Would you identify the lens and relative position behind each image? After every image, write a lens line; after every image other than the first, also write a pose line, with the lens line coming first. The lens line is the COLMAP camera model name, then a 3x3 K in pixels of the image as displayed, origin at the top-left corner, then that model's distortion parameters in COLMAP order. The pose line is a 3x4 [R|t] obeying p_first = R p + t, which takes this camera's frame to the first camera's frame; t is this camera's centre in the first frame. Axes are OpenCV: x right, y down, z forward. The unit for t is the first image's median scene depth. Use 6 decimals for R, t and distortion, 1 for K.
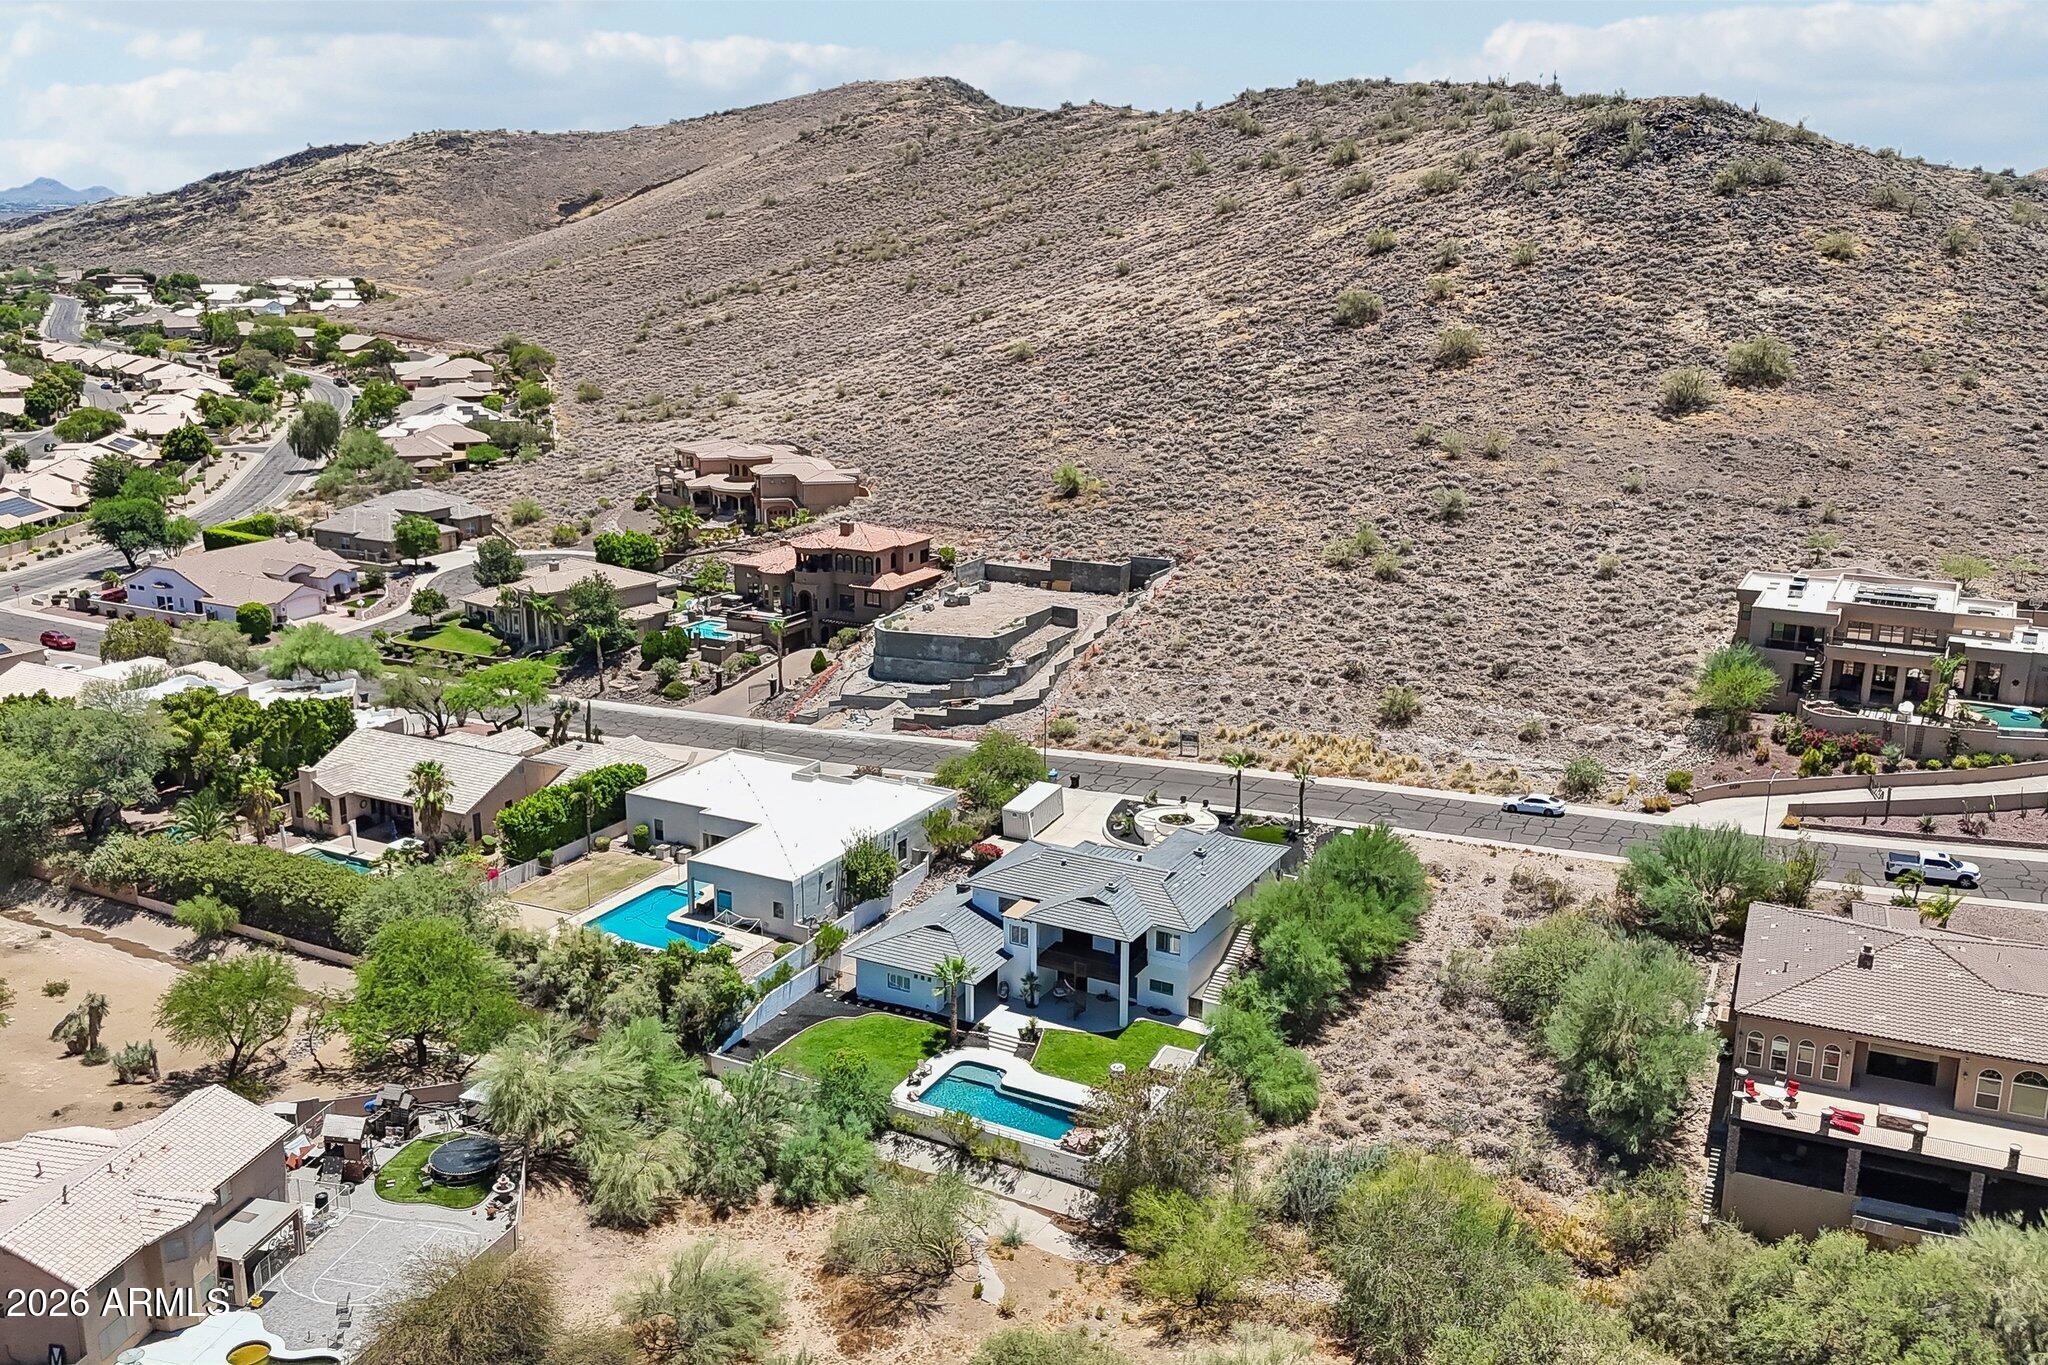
lens RADIAL K [[1779.2, 0, 1041.9], [0, 1779.2, 684.3], [0, 0, 1]] dist [0.153390, -0.358715]
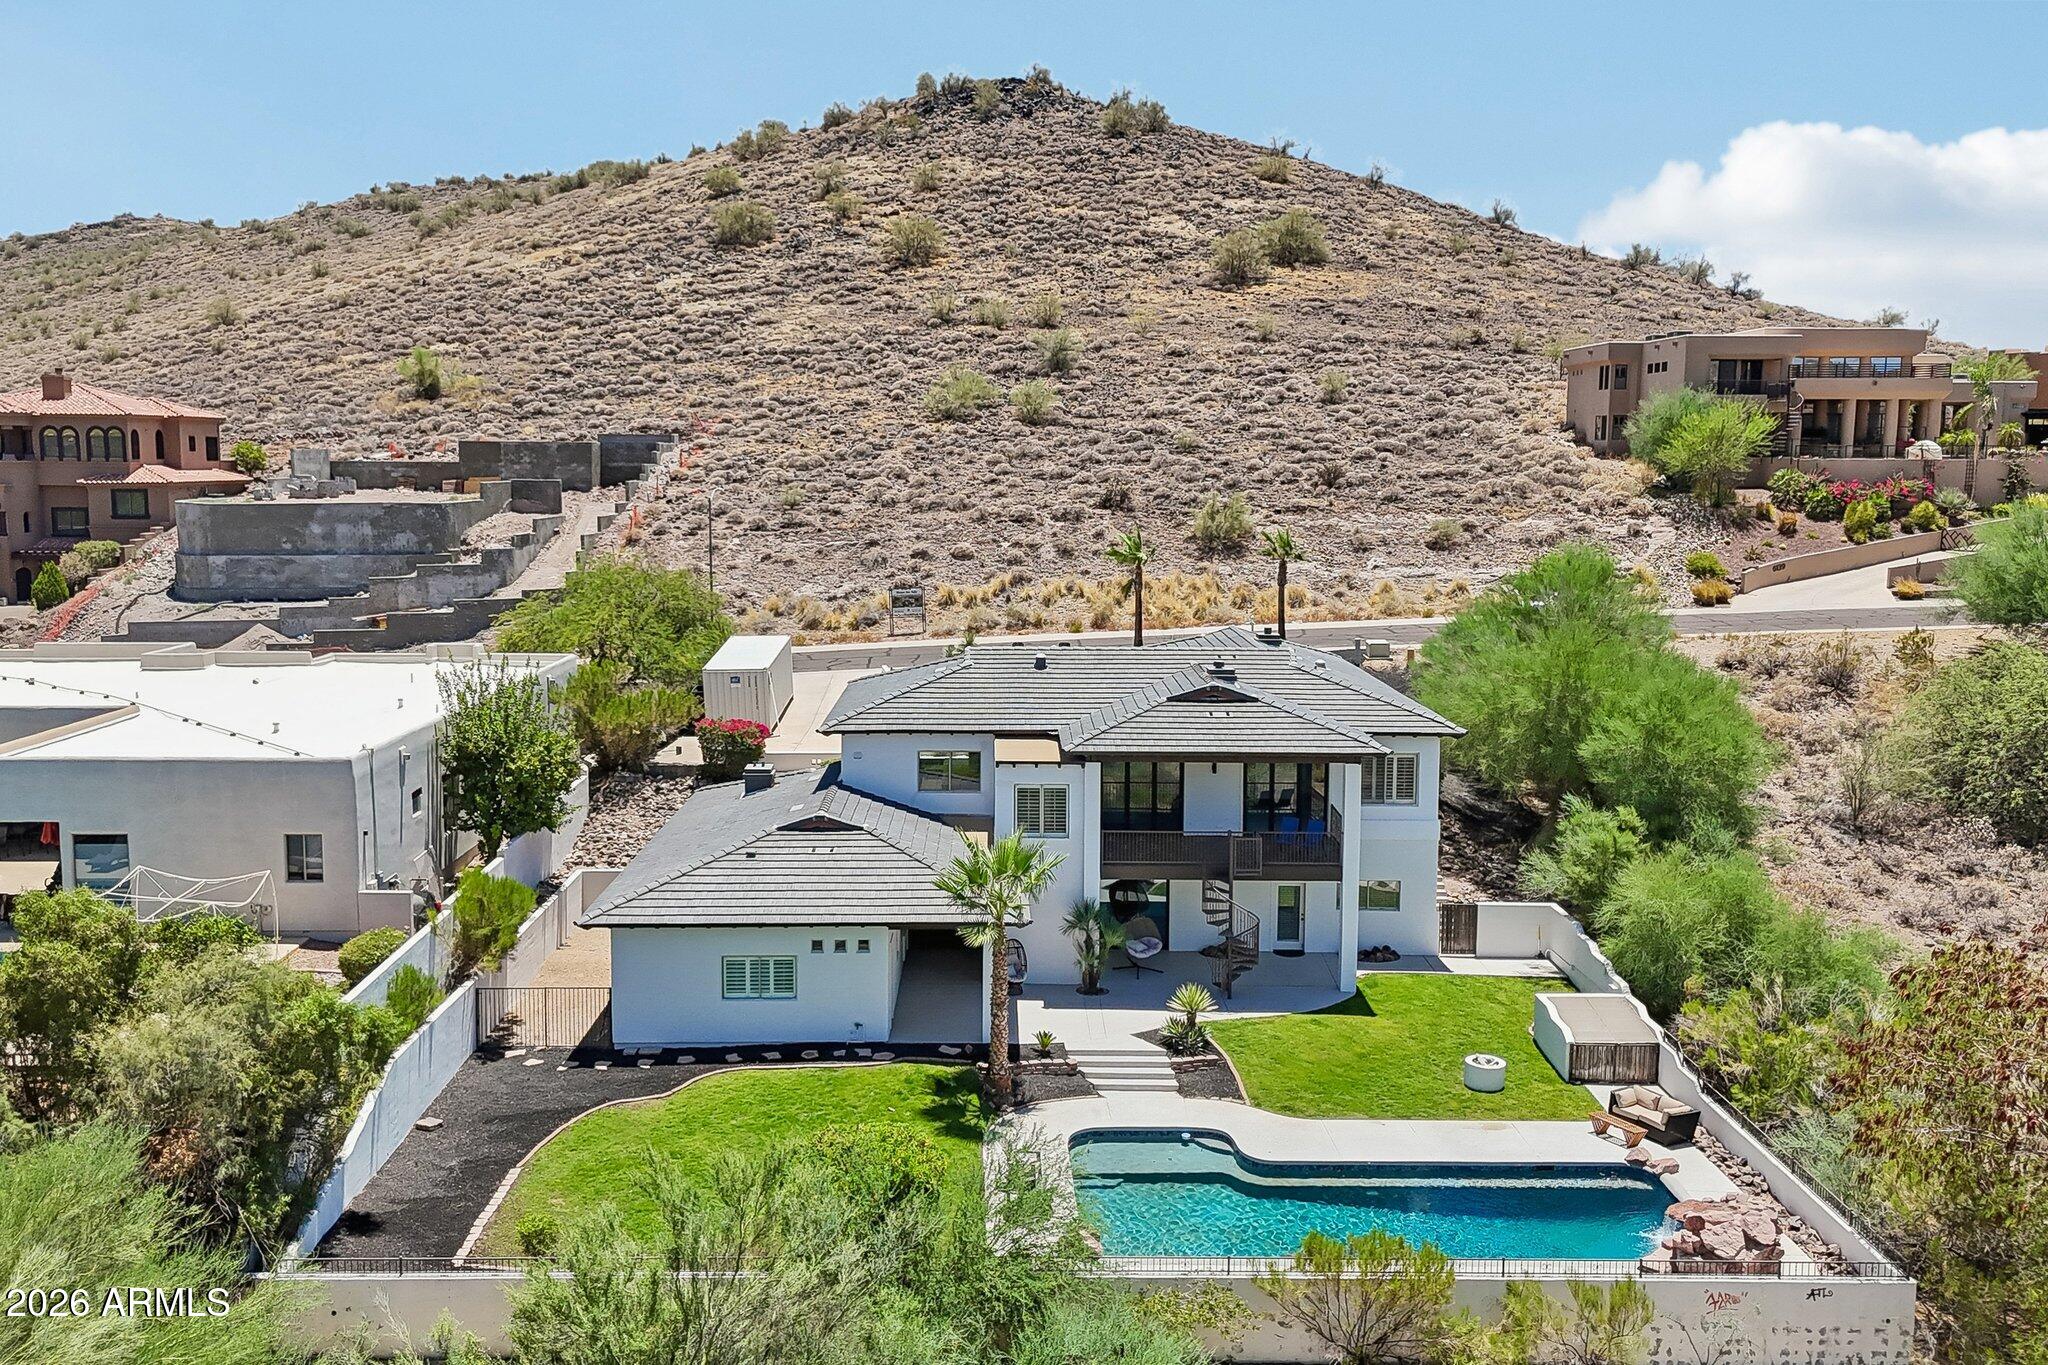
lens RADIAL K [[1787.1, 0, 1012.3], [0, 1787.1, 680.9], [0, 0, 1]] dist [0.061652, -0.045628]
pose [[0.878415, -0.062790, 0.473756, -0.174491], [0.127051, 0.986339, -0.104848, 0.134840], [-0.460701, 0.152291, 0.874393, 0.586386]]
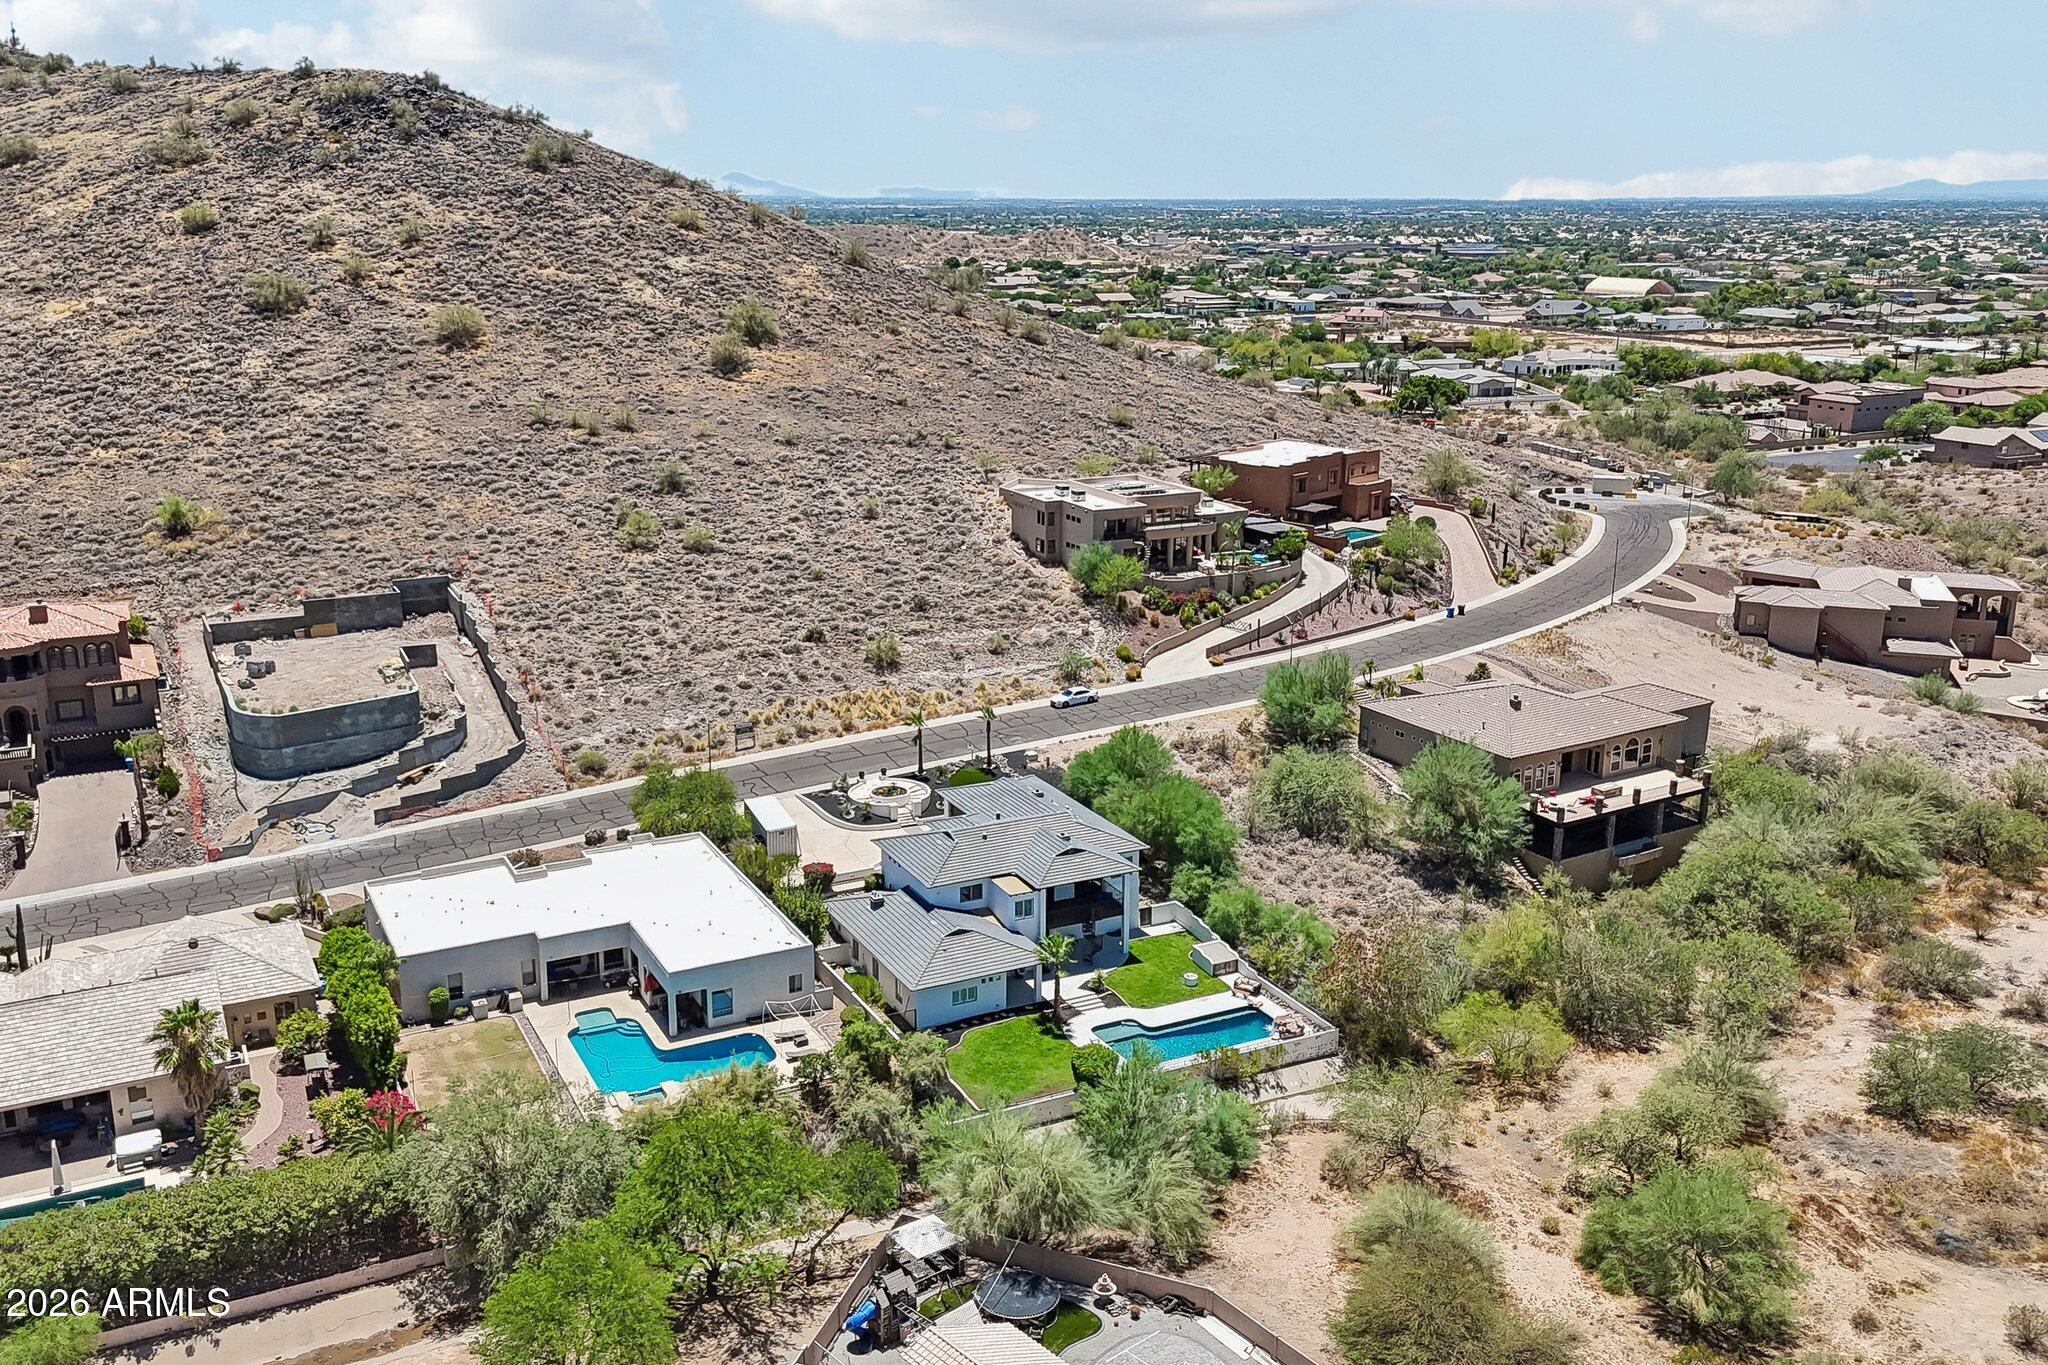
lens RADIAL K [[1787.1, 0, 1012.3], [0, 1787.1, 680.9], [0, 0, 1]] dist [0.061652, -0.045628]
pose [[0.571092, -0.219511, 0.790992, -0.695840], [0.210880, 0.970477, 0.117066, -0.092093], [-0.793337, 0.099949, 0.600522, 0.340427]]
